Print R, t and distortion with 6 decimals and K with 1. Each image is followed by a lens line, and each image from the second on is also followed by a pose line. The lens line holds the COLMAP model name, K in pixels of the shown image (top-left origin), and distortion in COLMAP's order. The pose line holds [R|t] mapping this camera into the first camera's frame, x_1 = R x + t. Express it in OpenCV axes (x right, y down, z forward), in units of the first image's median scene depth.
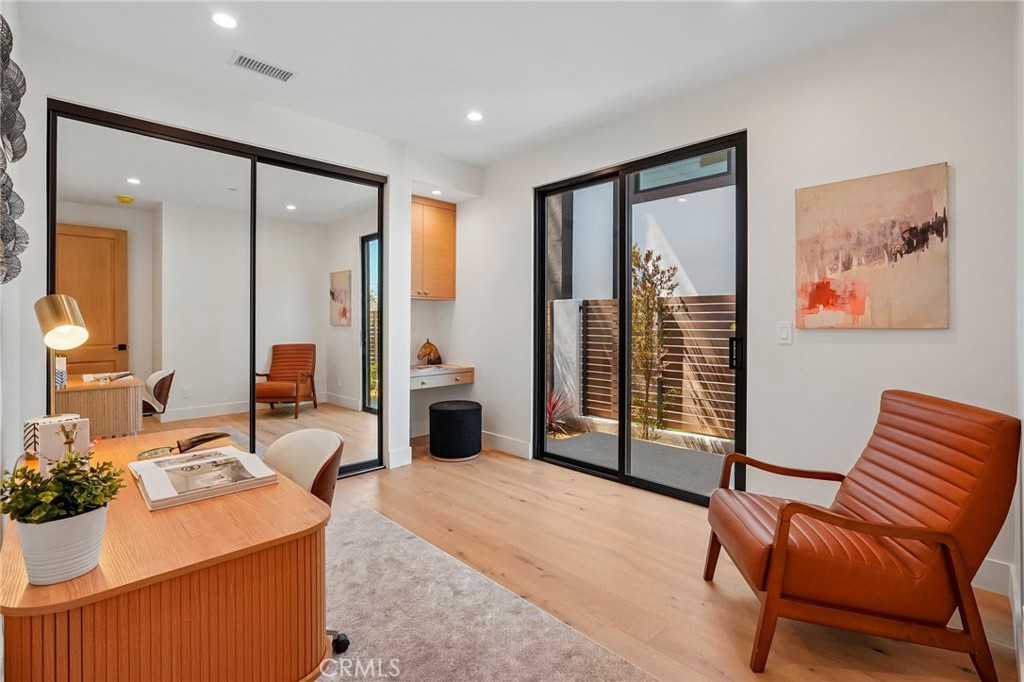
lens RADIAL K [[465.8, 0, 516.5], [0, 465.8, 325.6], [0, 0, 1]] dist [-0.001841, -0.000224]
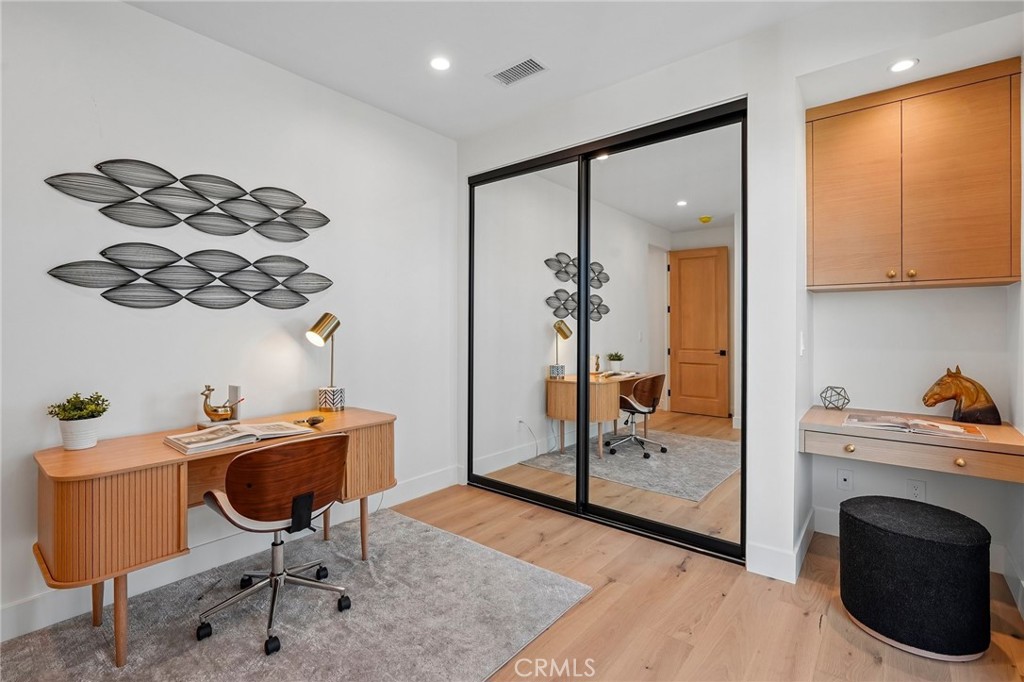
lens RADIAL K [[465.8, 0, 516.5], [0, 465.8, 325.6], [0, 0, 1]] dist [-0.001841, -0.000224]
pose [[0.108301, -0.007094, -0.994093, 0.279306], [-0.012660, 0.999884, -0.008515, -0.003884], [0.994038, 0.013508, 0.108199, 0.577400]]
